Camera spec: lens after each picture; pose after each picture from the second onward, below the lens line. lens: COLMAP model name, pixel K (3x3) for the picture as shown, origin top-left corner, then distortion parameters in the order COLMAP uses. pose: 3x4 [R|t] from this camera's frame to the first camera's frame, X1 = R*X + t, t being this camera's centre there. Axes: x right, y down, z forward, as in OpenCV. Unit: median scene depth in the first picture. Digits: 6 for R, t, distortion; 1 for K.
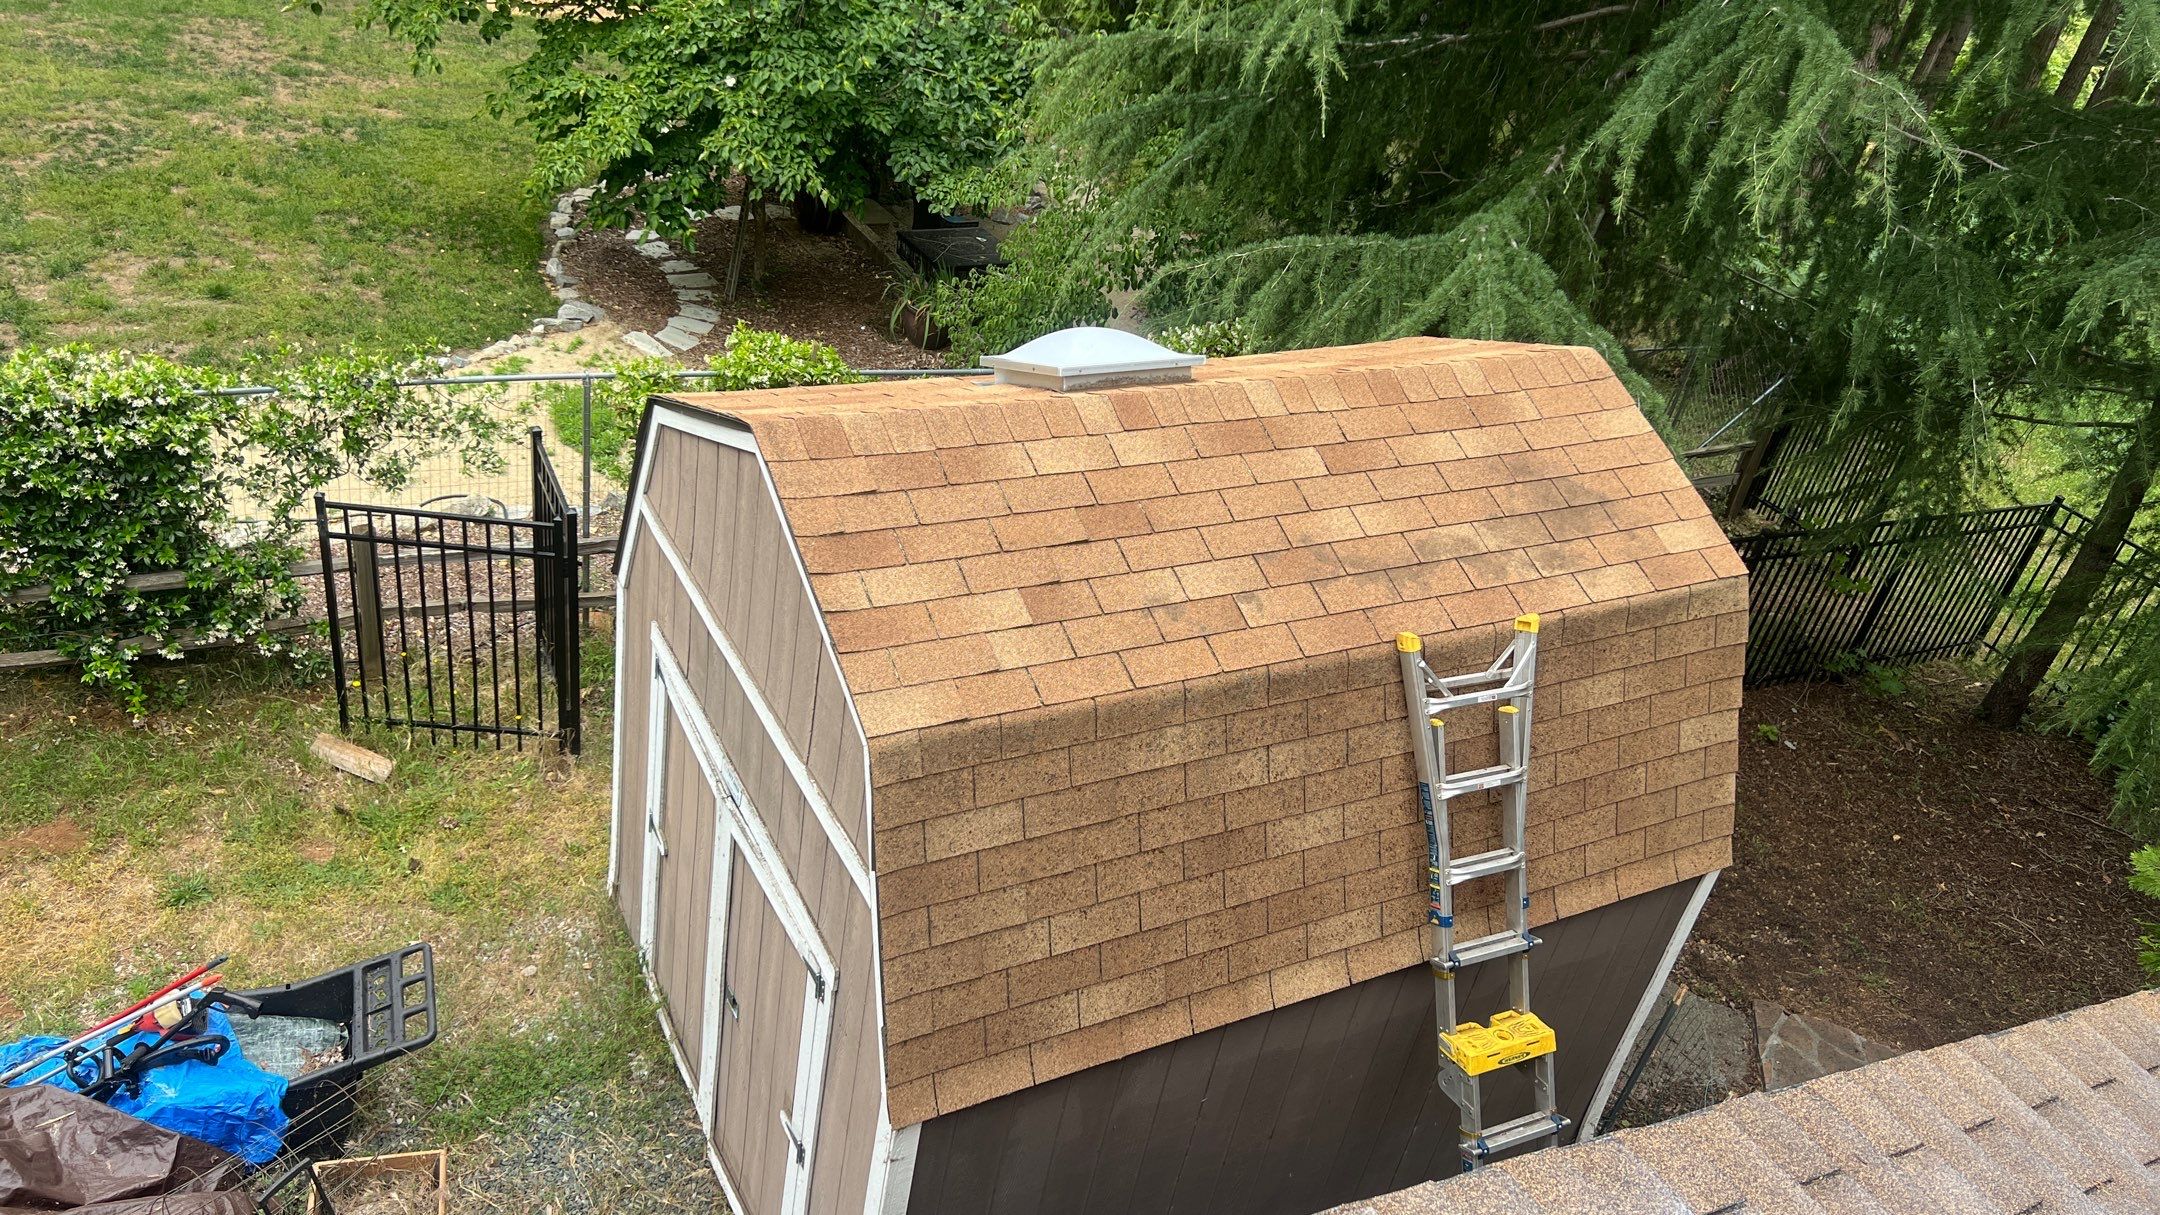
lens RADIAL K [[1595.6, 0, 1080.0], [0, 1595.6, 607.5], [0, 0, 1]] dist [0.046815, -0.058025]
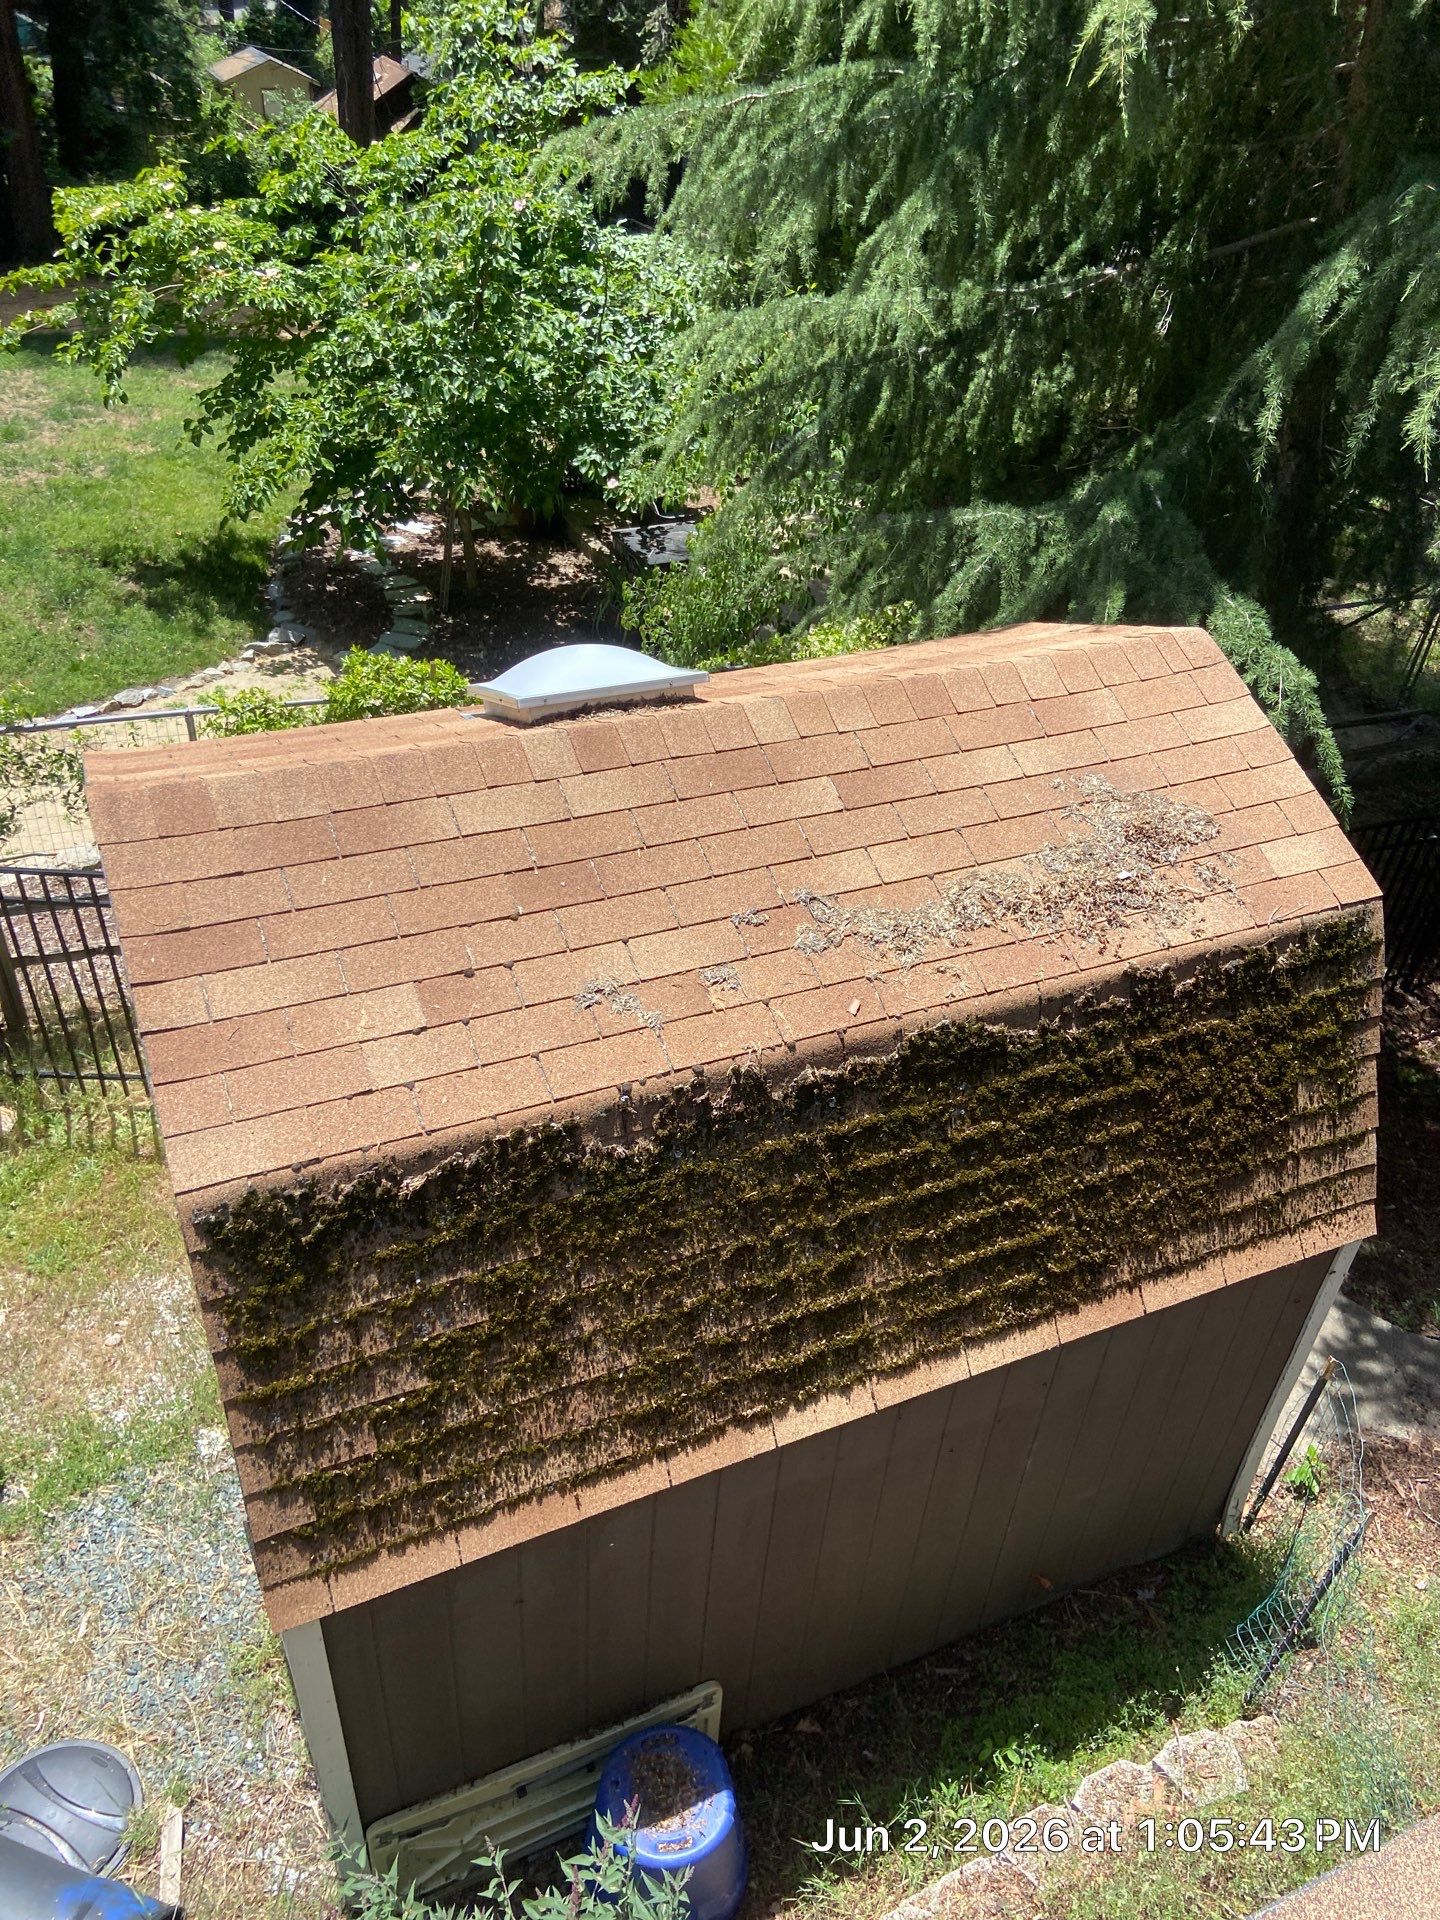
lens RADIAL K [[1445.9, 0, 753.6], [0, 1445.9, 969.8], [0, 0, 1]] dist [0.043632, -0.007071]
pose [[0.993519, -0.036454, -0.107662, 0.127985], [0.044014, 0.996666, 0.068701, -0.036394], [0.104798, -0.072994, 0.991811, 0.159798]]
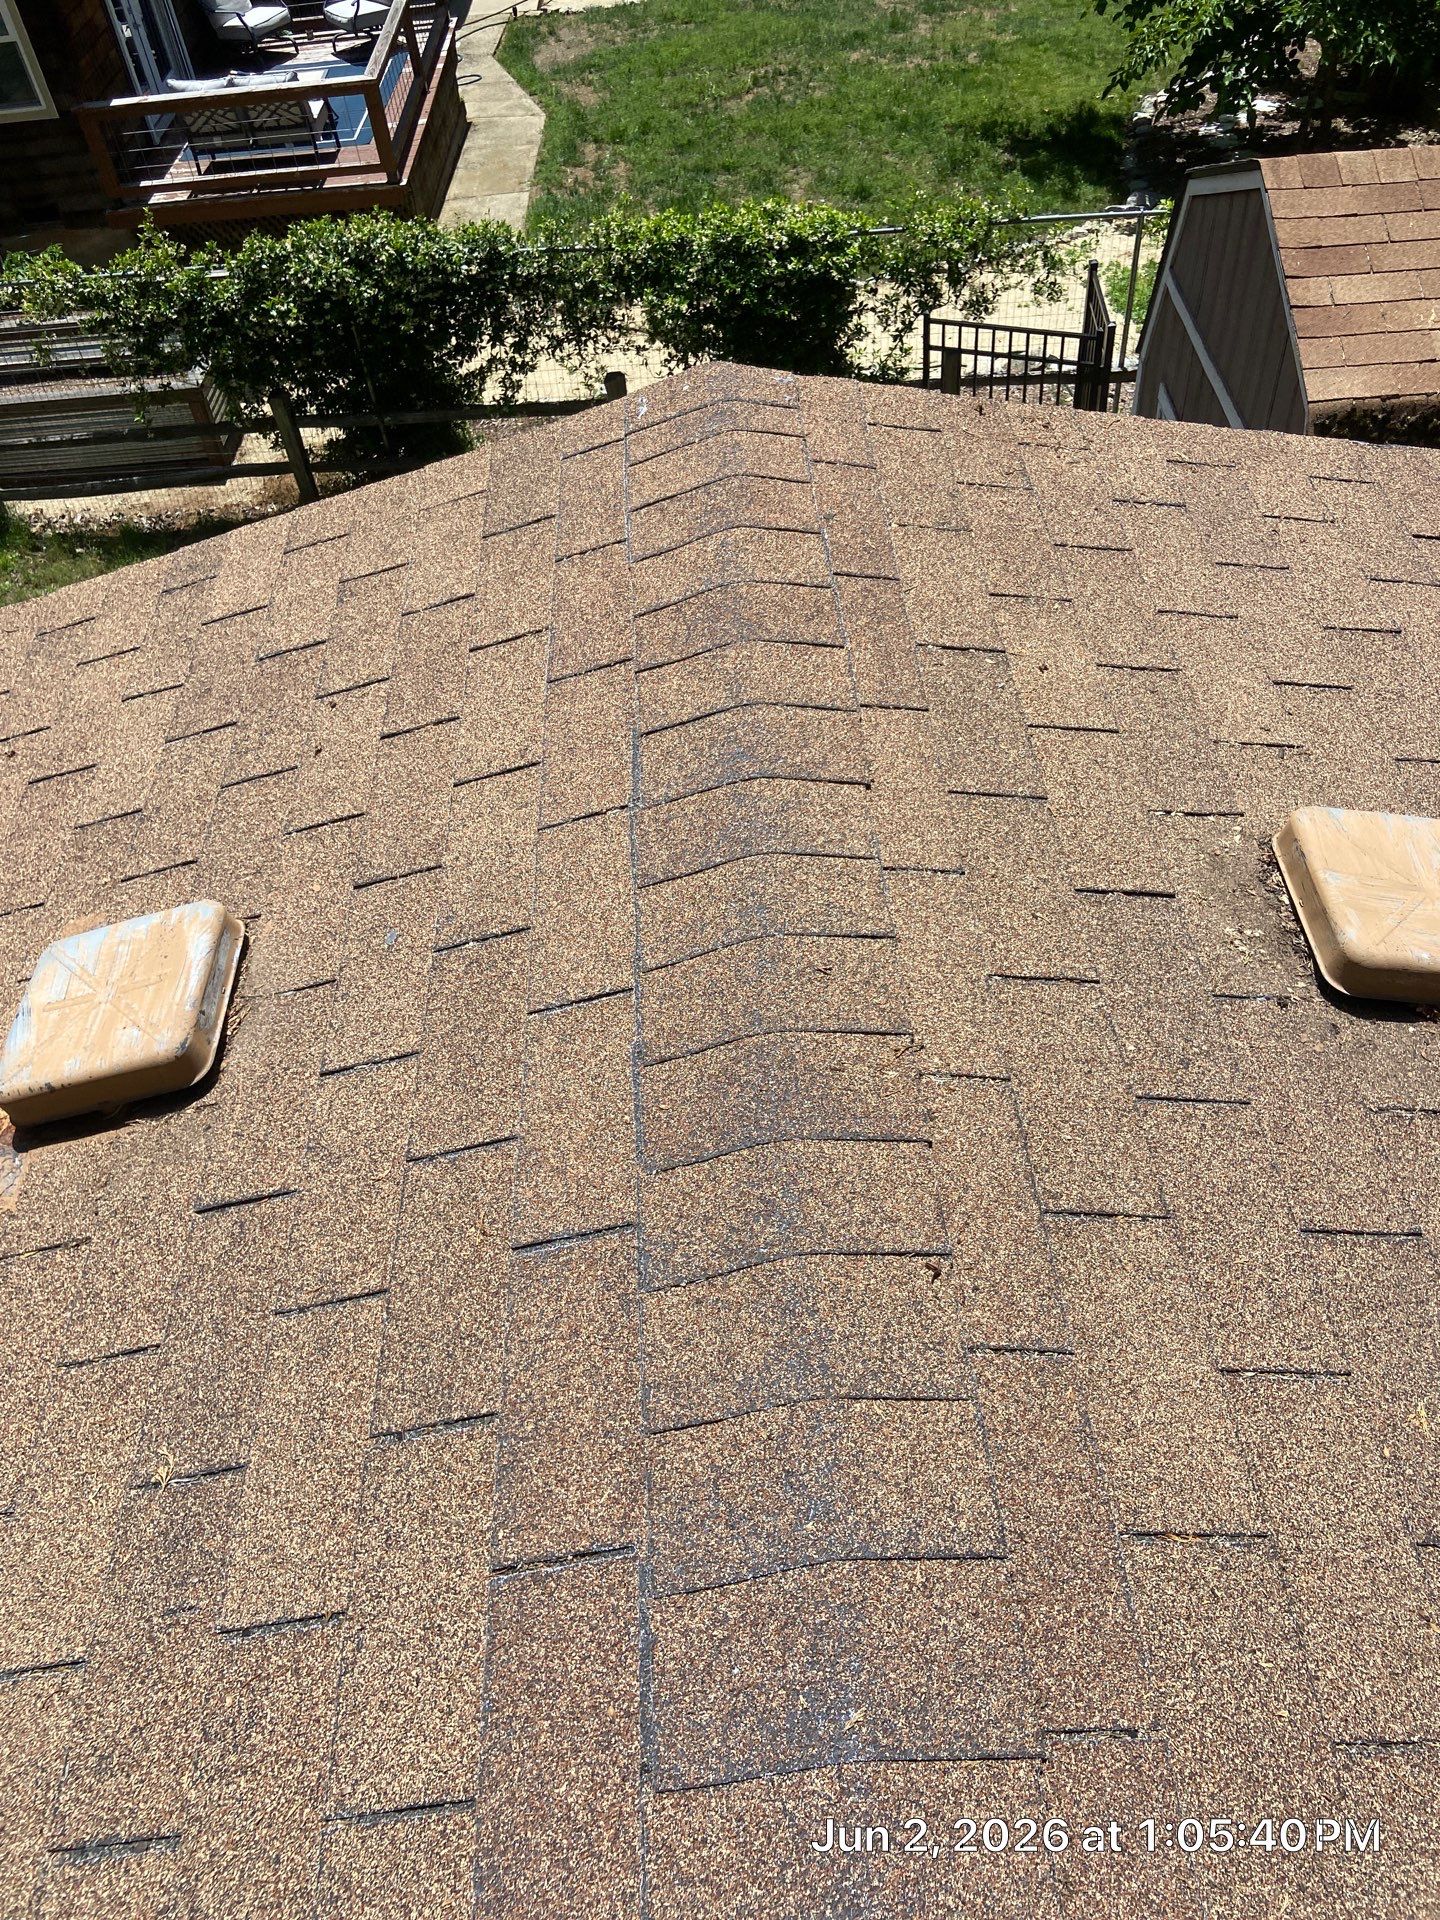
lens RADIAL K [[1422.0, 0, 720.0], [0, 1422.0, 960.0], [0, 0, 1]] dist [0.065903, -0.105065]
pose [[0.845268, 0.198760, -0.496000, 0.068548], [-0.064355, 0.959355, 0.274766, 0.119256], [0.530453, -0.200331, 0.823703, -0.156619]]
